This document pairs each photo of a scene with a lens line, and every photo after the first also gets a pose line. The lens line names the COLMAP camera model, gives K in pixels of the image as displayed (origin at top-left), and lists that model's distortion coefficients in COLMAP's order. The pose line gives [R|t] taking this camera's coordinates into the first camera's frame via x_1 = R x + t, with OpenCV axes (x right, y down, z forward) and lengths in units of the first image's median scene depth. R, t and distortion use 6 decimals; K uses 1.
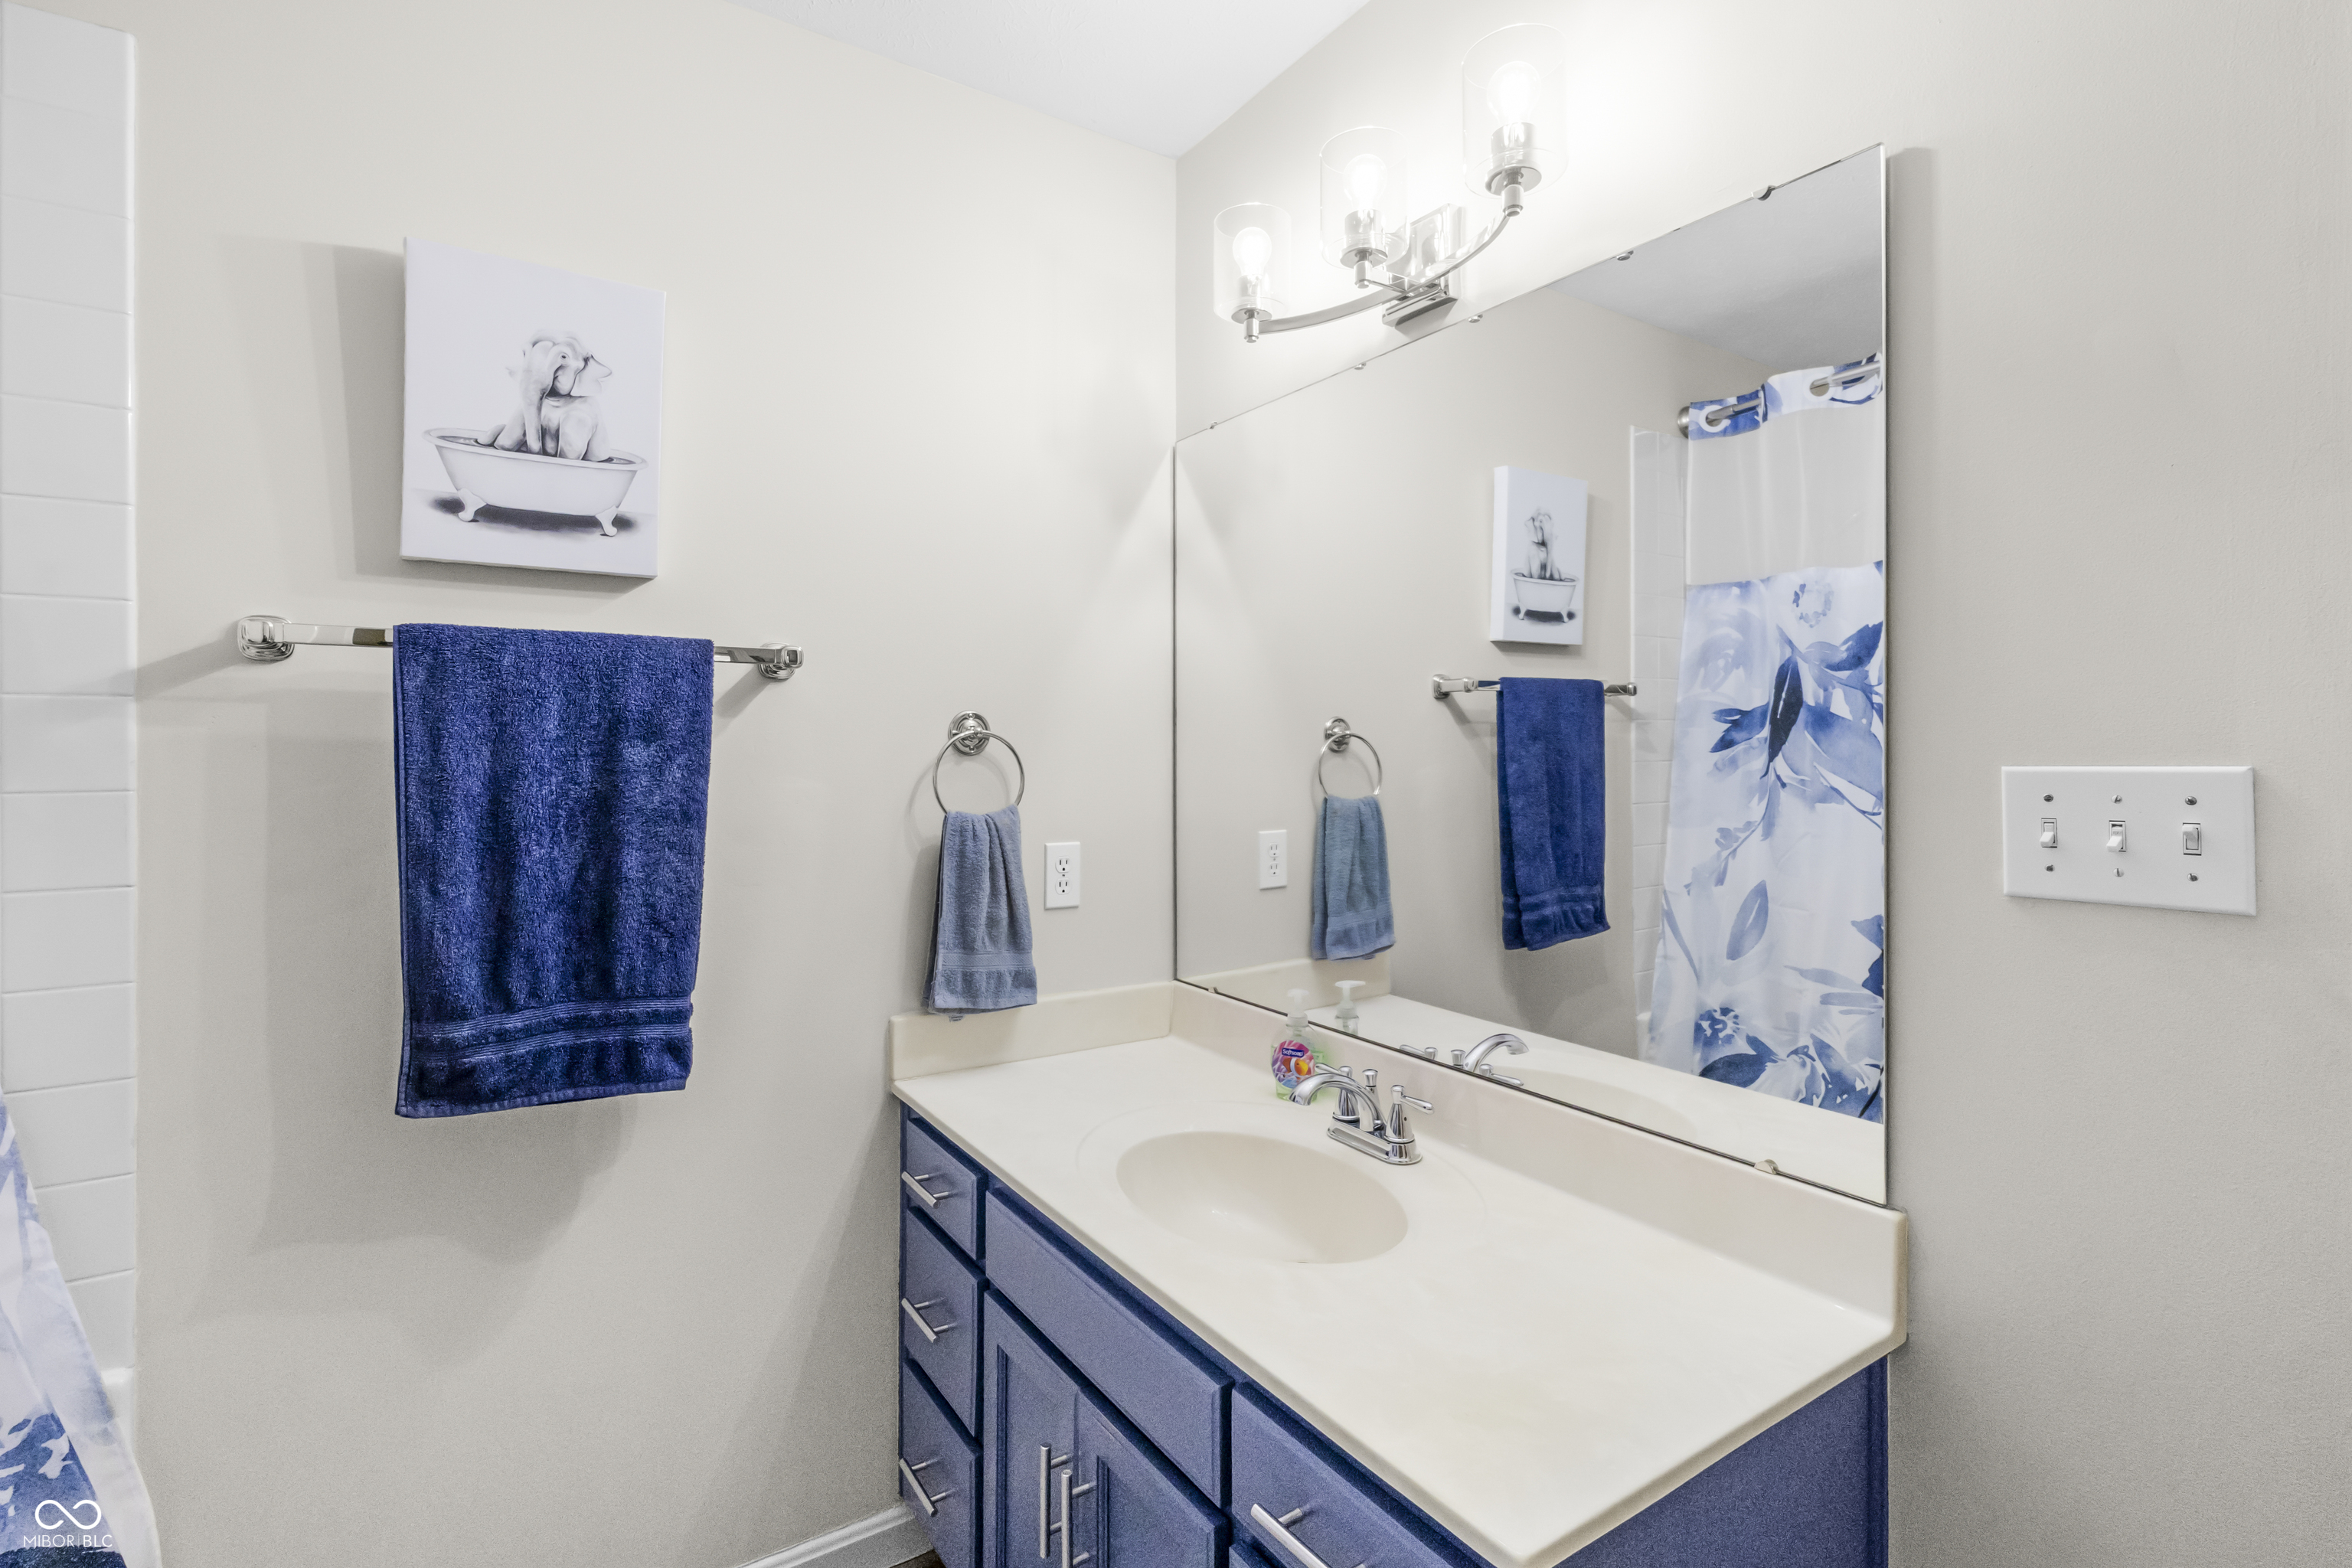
lens RADIAL K [[1102.9, 0, 1158.2], [0, 1102.9, 746.9], [0, 0, 1]] dist [-0.001327, 0.000752]
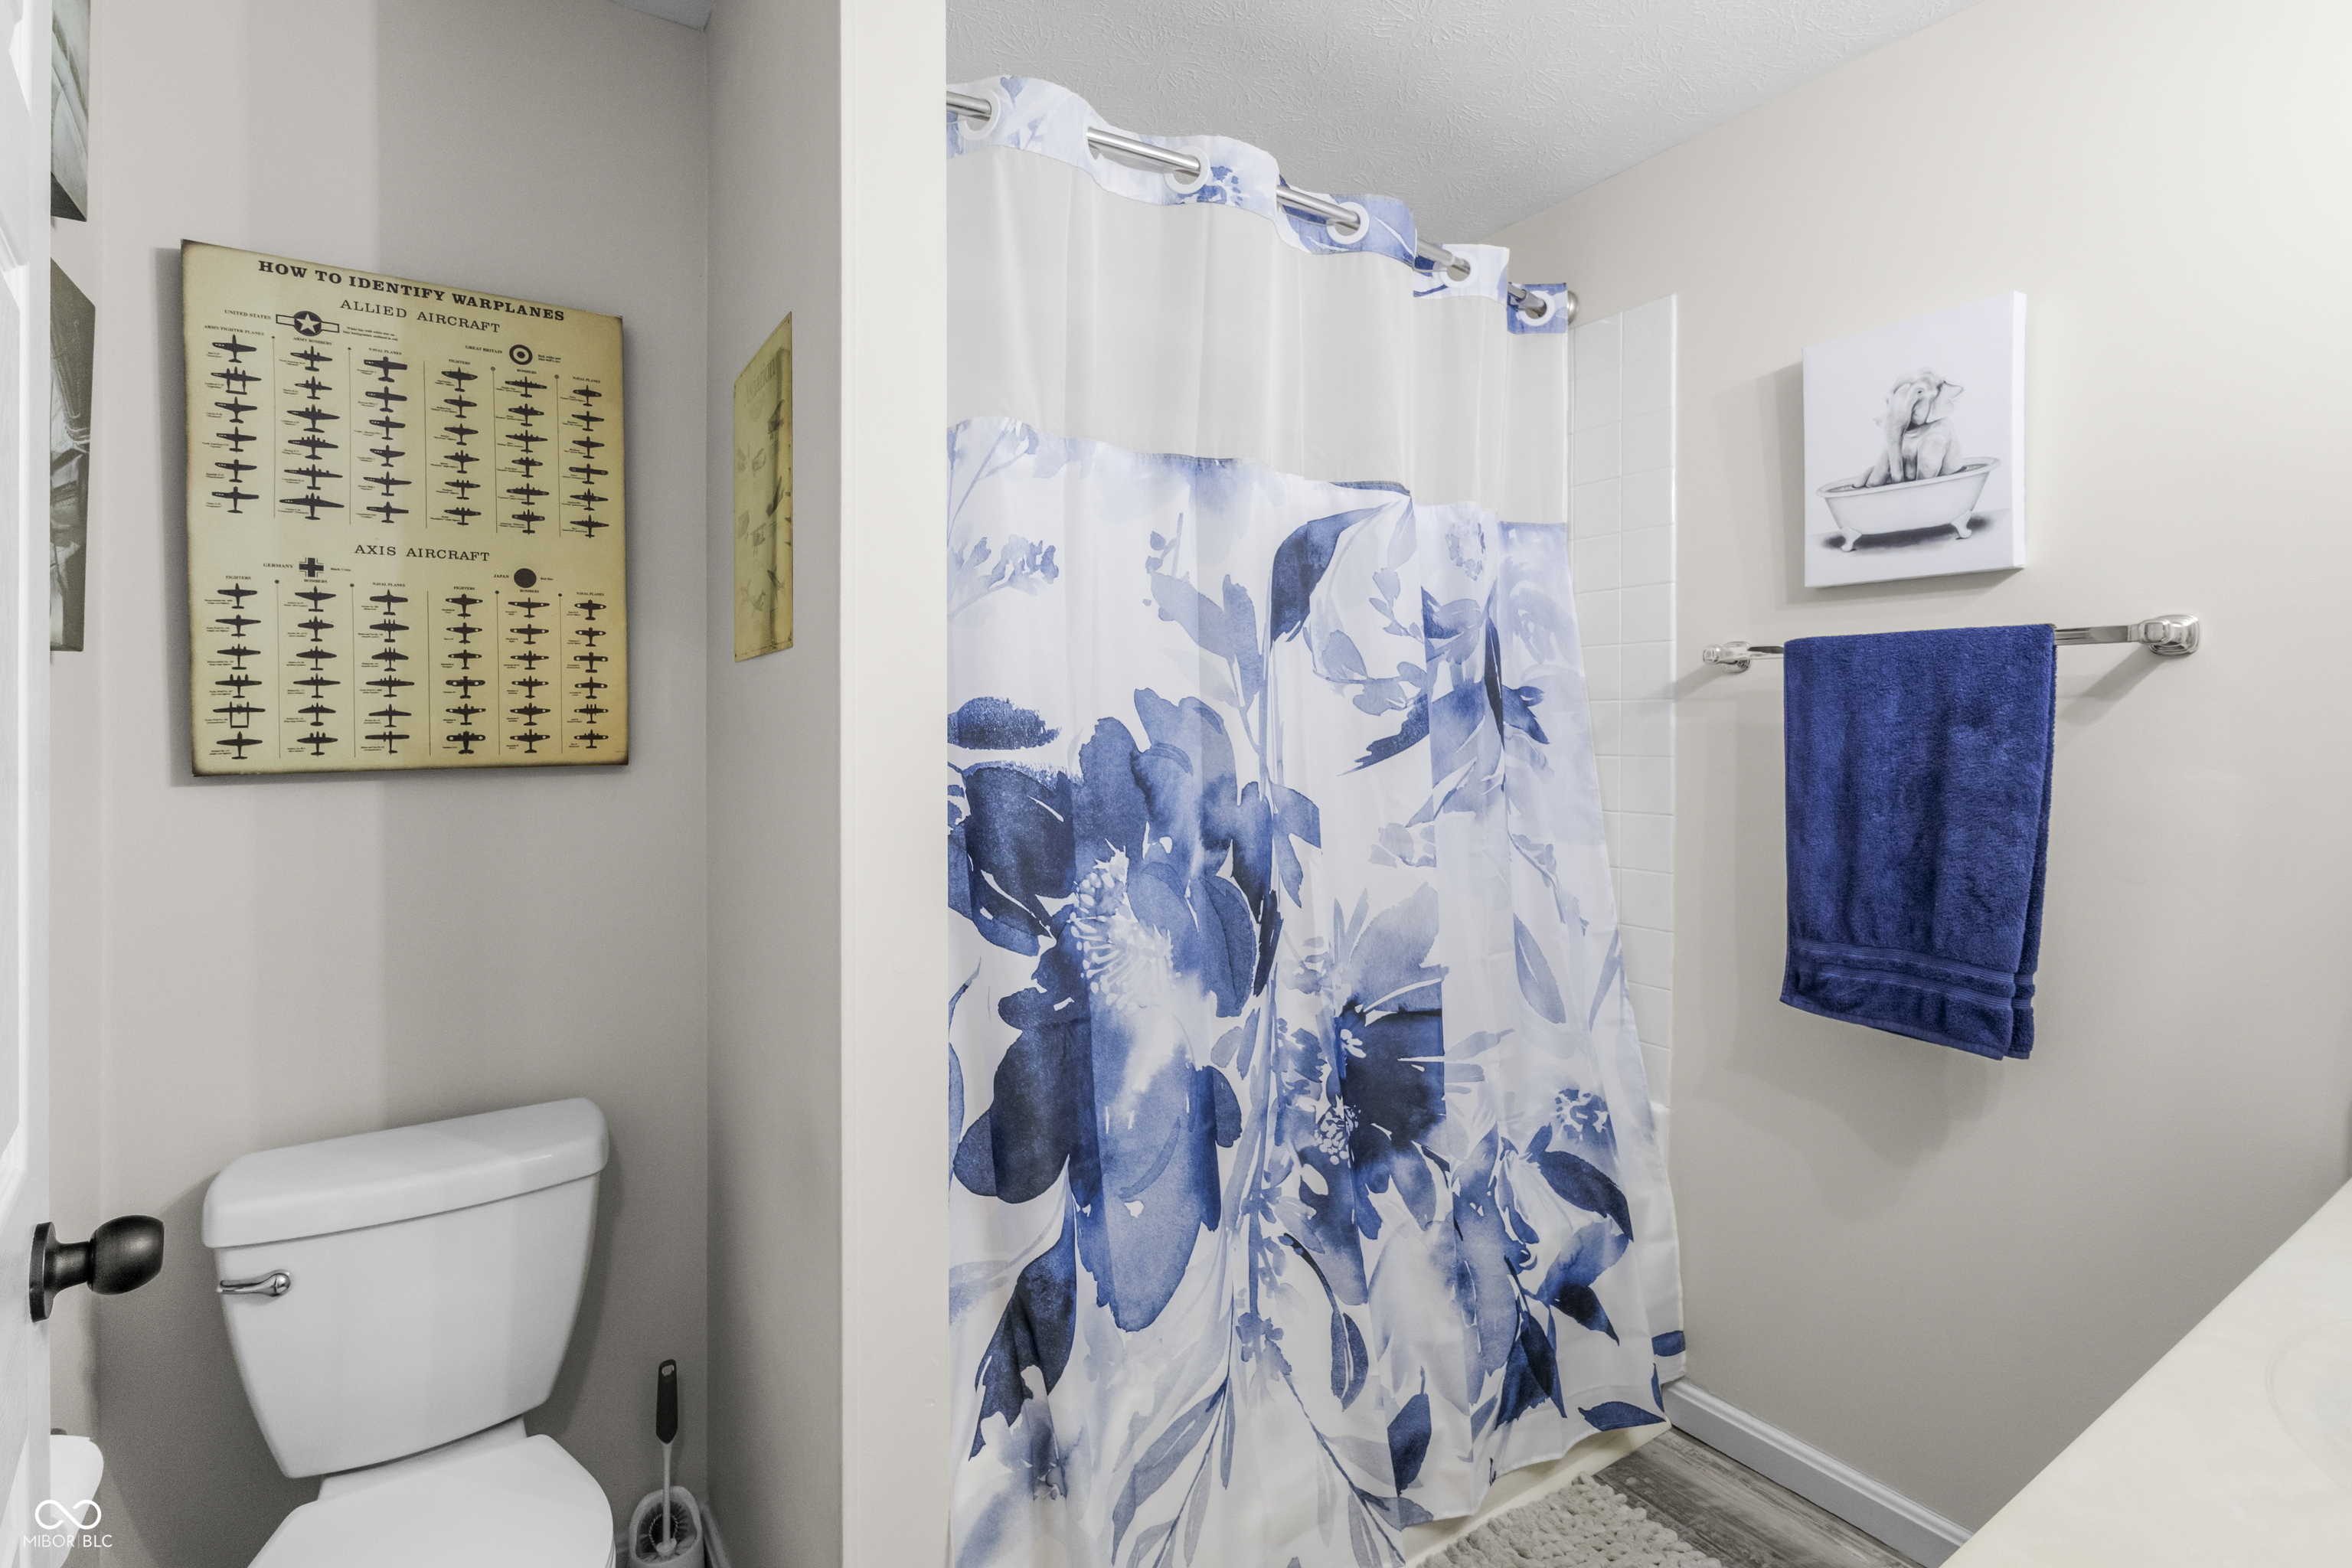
lens RADIAL K [[1102.9, 0, 1158.2], [0, 1102.9, 746.9], [0, 0, 1]] dist [-0.001327, 0.000752]
pose [[-0.002569, 0.017140, -0.999850, 0.630082], [-0.005540, 0.999838, 0.017154, 0.000998], [0.999981, 0.005583, -0.002473, 0.214613]]
